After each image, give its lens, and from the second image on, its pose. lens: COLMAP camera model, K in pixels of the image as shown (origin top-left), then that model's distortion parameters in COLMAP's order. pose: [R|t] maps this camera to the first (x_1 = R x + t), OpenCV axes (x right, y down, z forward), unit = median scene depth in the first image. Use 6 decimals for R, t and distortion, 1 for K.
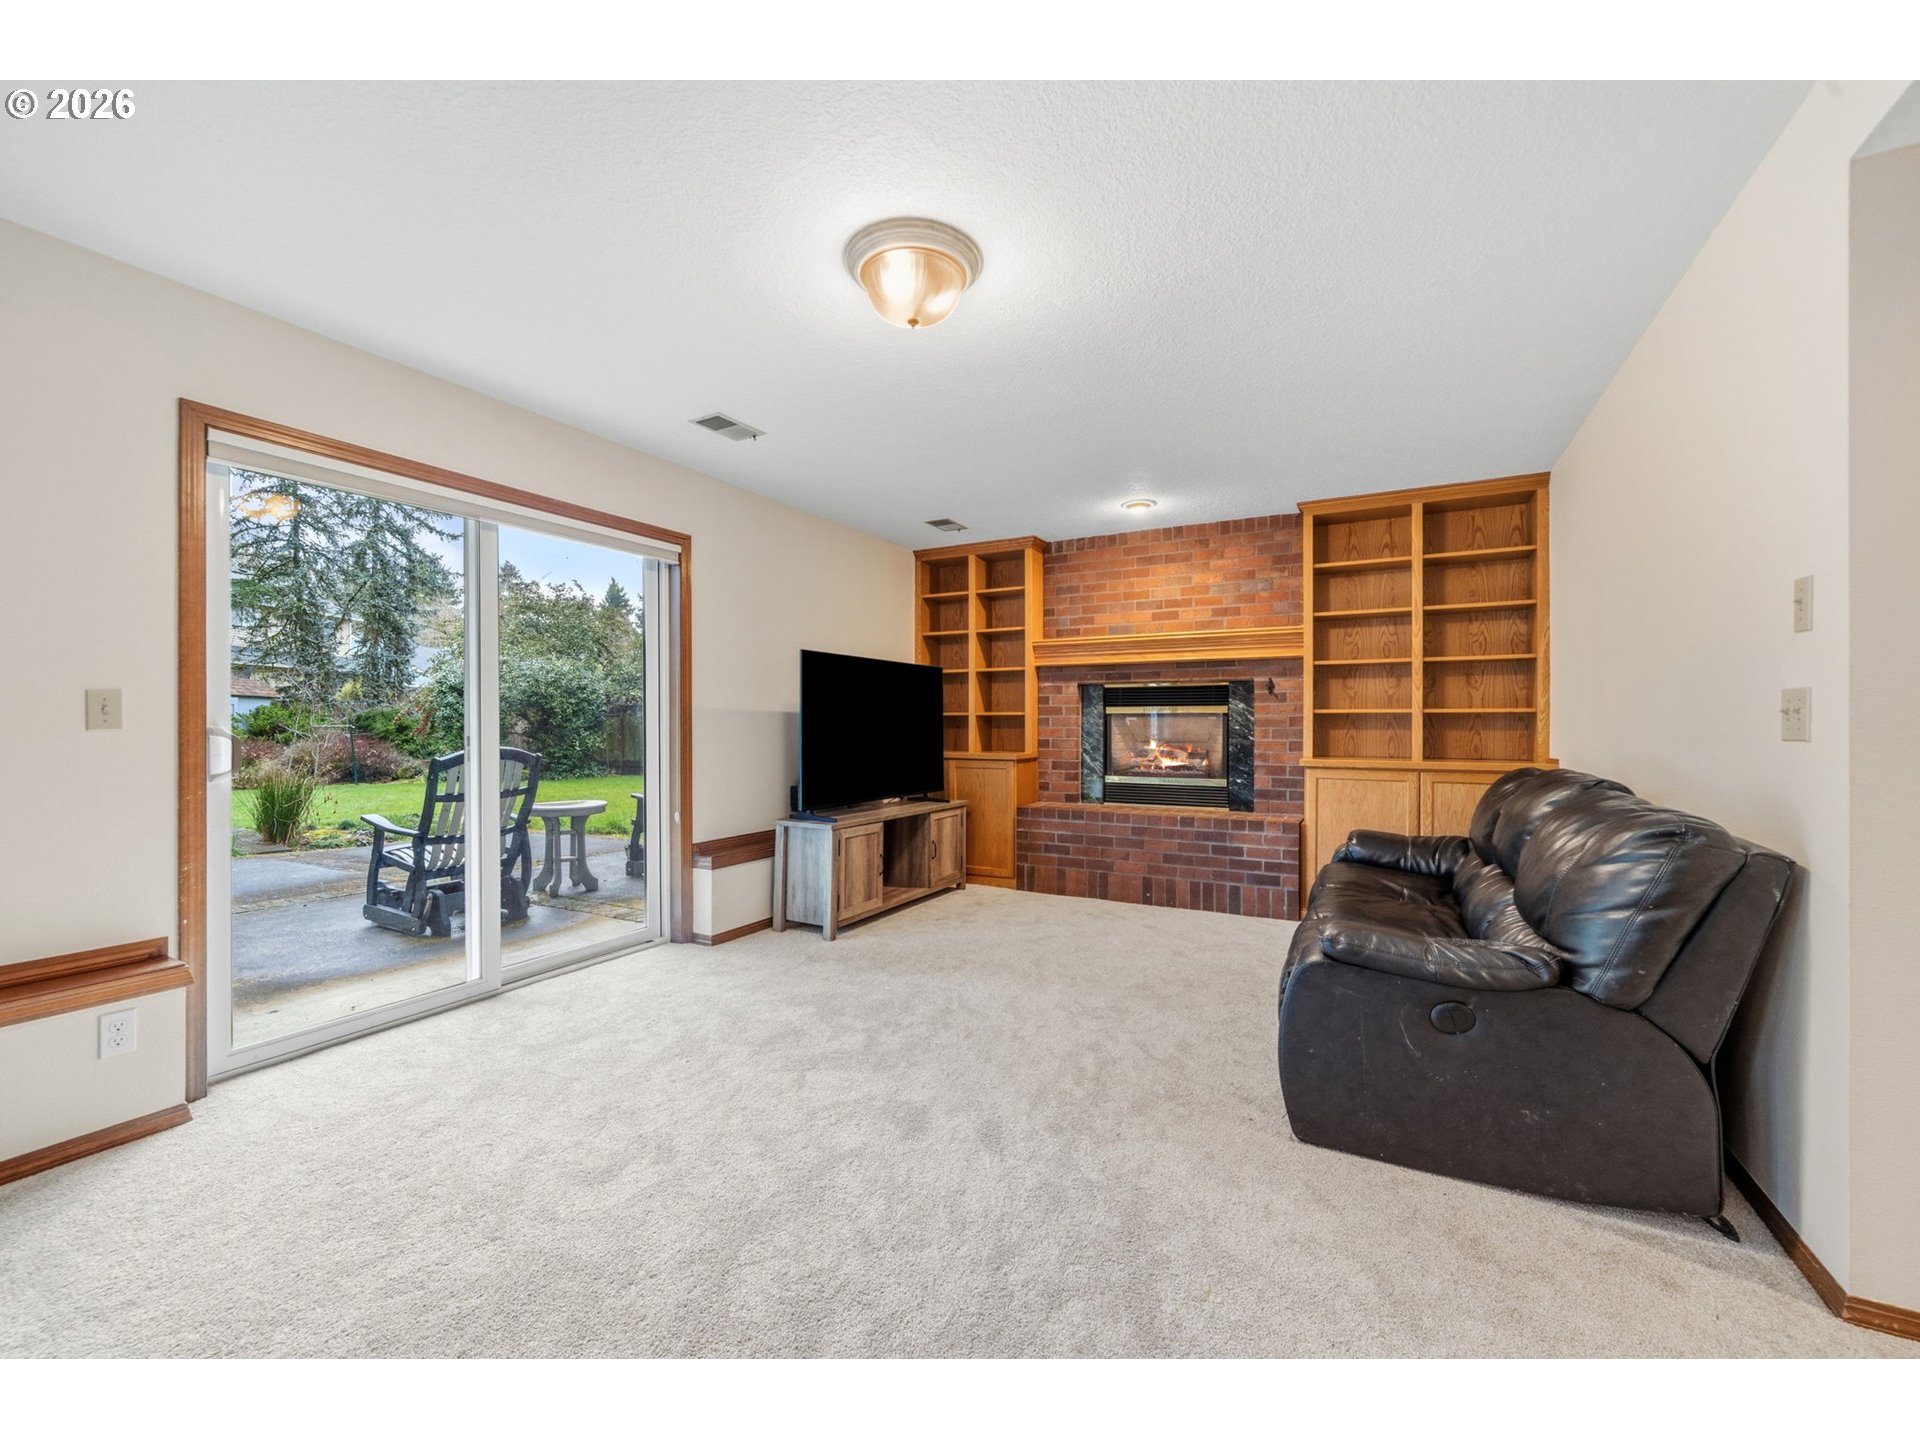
lens RADIAL K [[789.5, 0, 957.6], [0, 789.5, 723.1], [0, 0, 1]] dist [-0.000661, -0.000204]
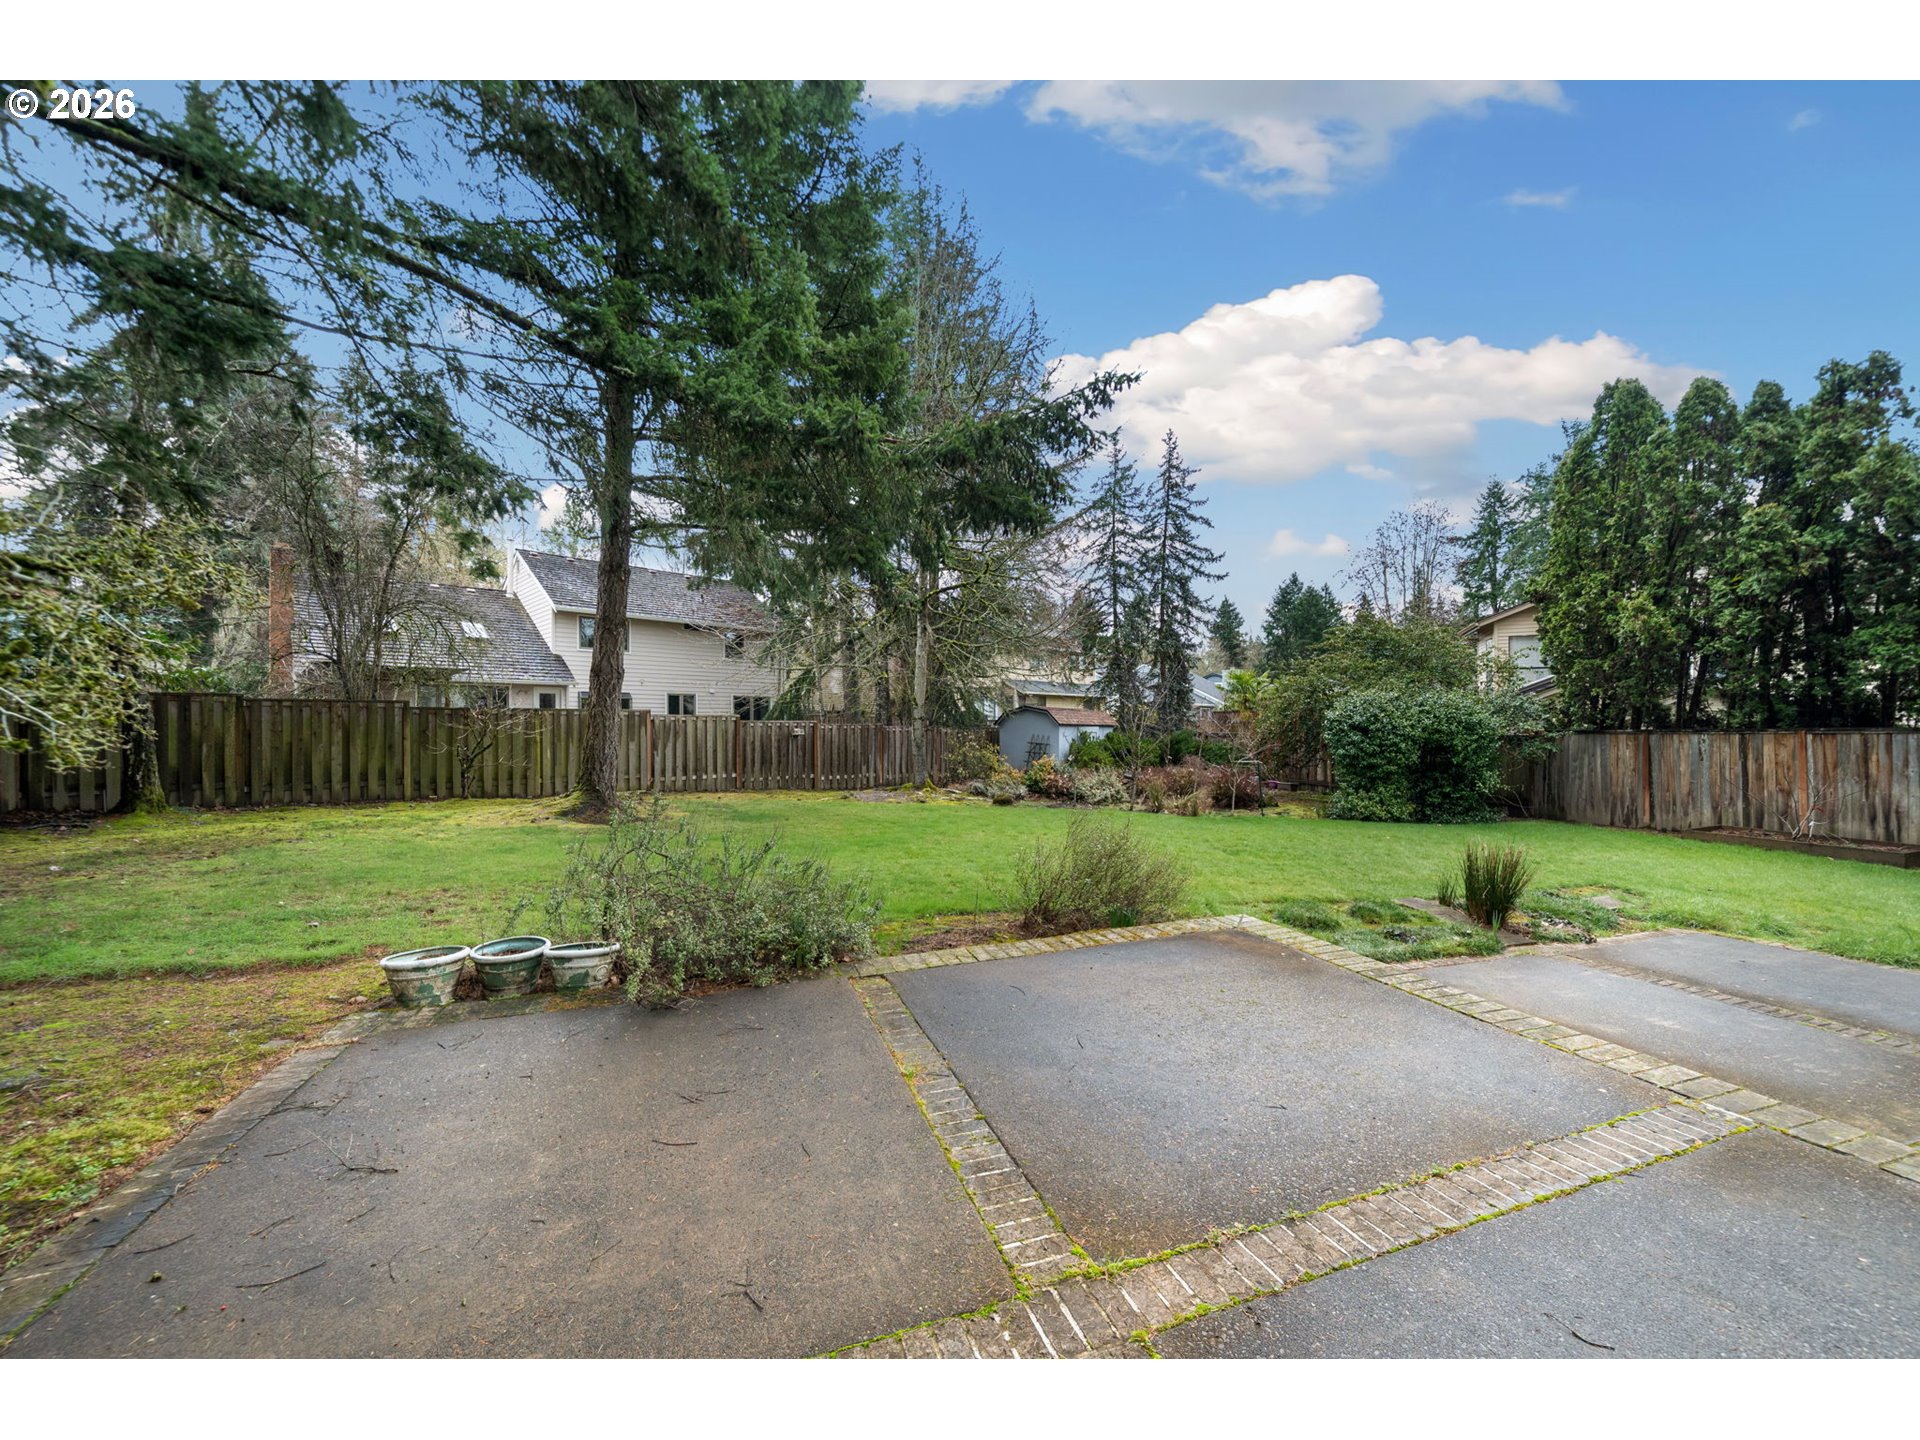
lens RADIAL K [[734.0, 0, 964.2], [0, 734.0, 719.7], [0, 0, 1]] dist [0.000804, 0.000006]
pose [[0.741493, -0.007494, -0.670919, -0.353331], [0.003165, 0.999966, -0.007672, -0.044420], [0.670953, 0.003566, 0.741491, -0.036350]]
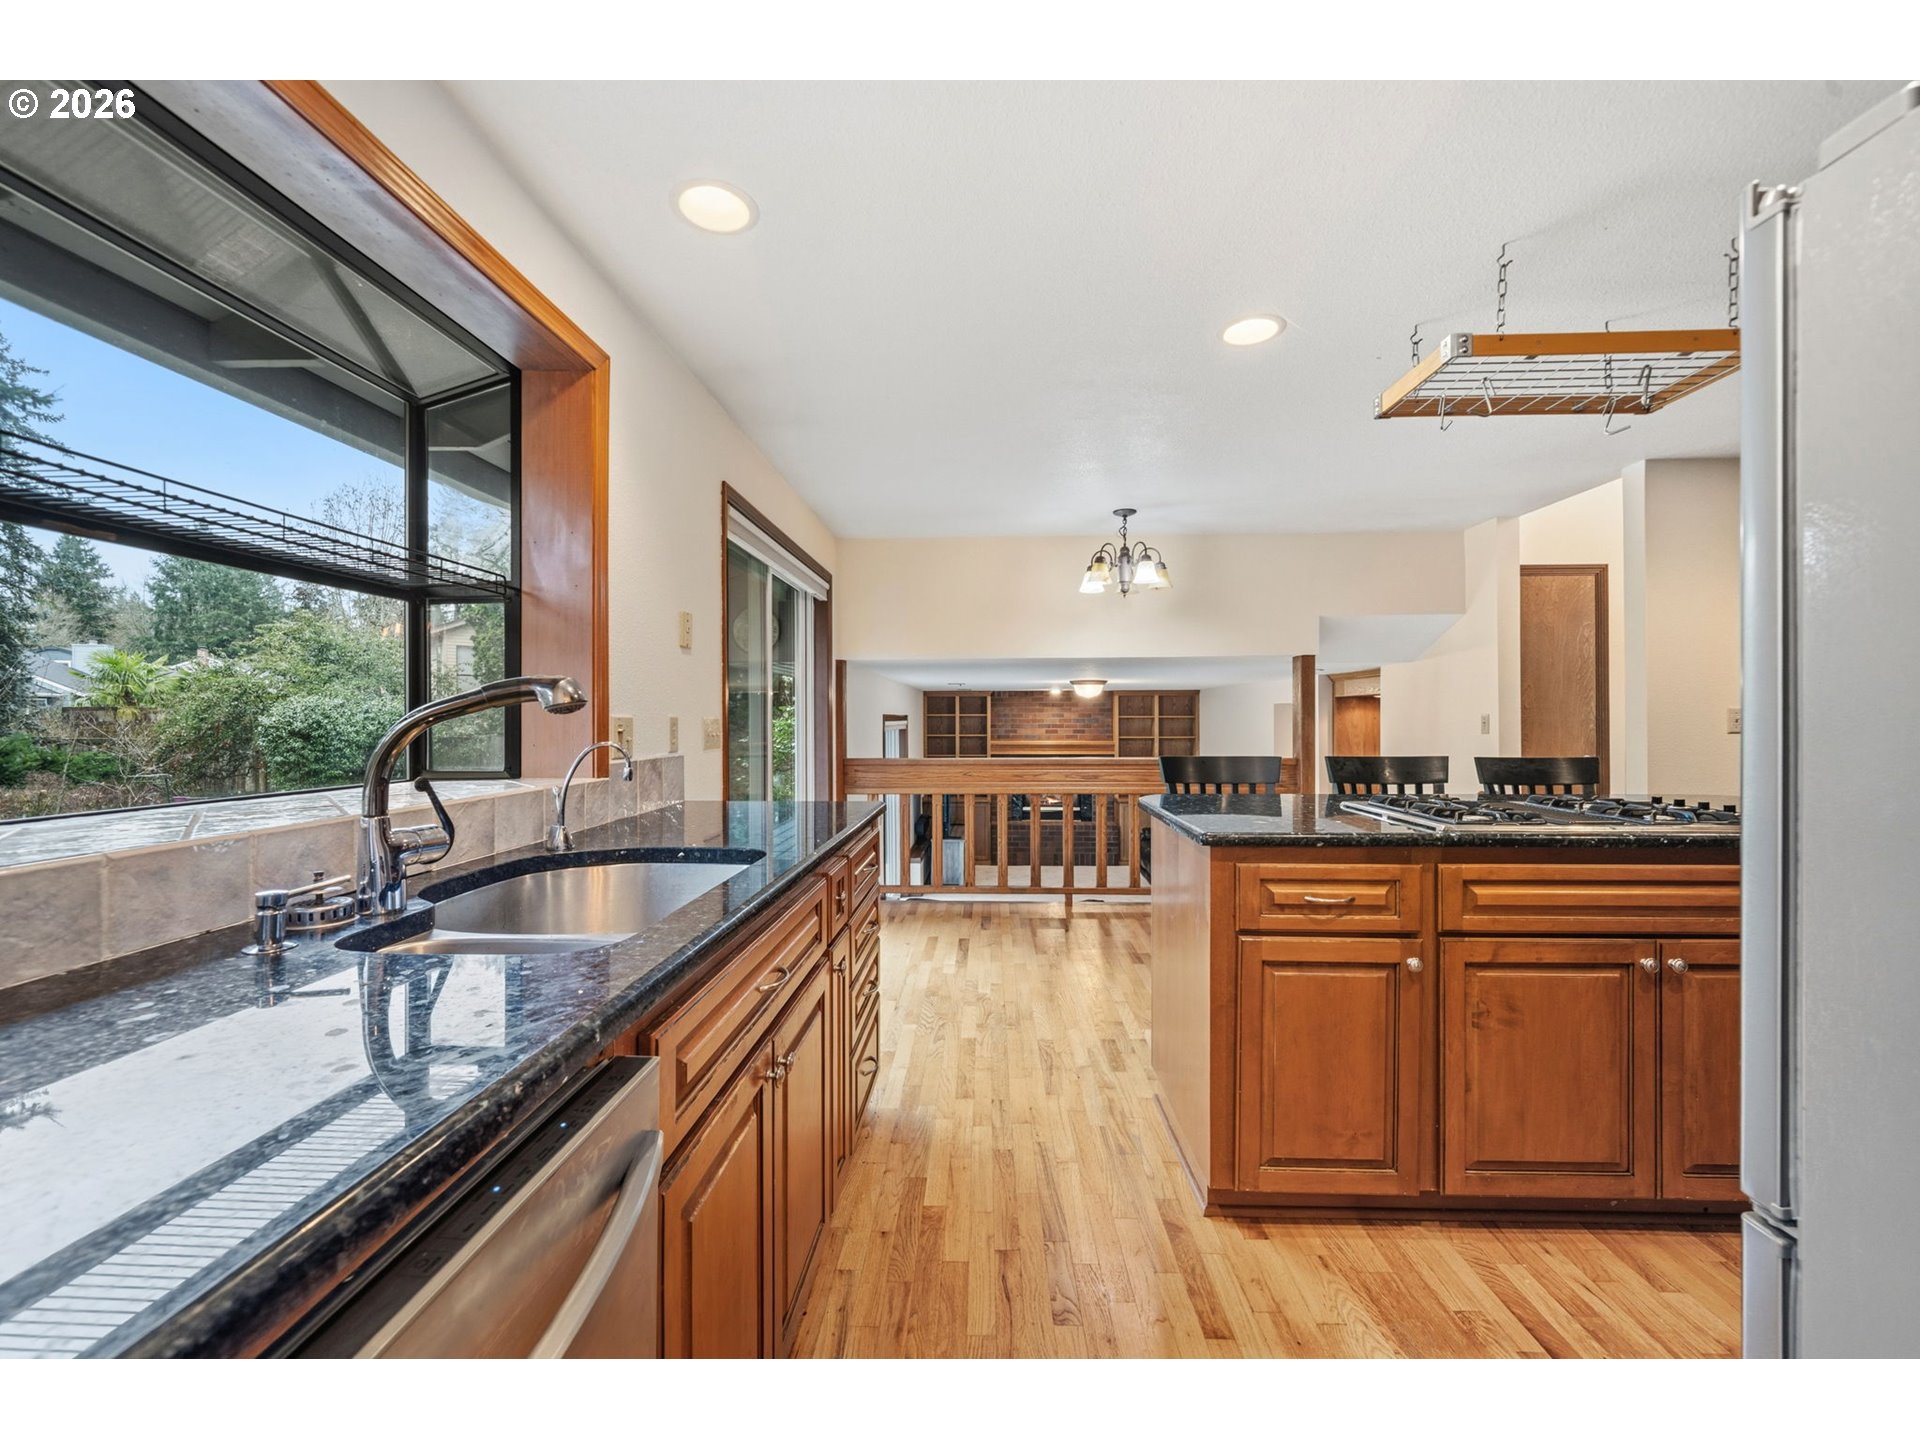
lens RADIAL K [[789.5, 0, 960.2], [0, 789.5, 719.4], [0, 0, 1]] dist [-0.000661, -0.000204]
pose [[0.898661, -0.004548, 0.438620, -0.295784], [0.003138, 0.999987, 0.003937, -0.059207], [-0.438633, -0.002162, 0.898664, -0.265376]]
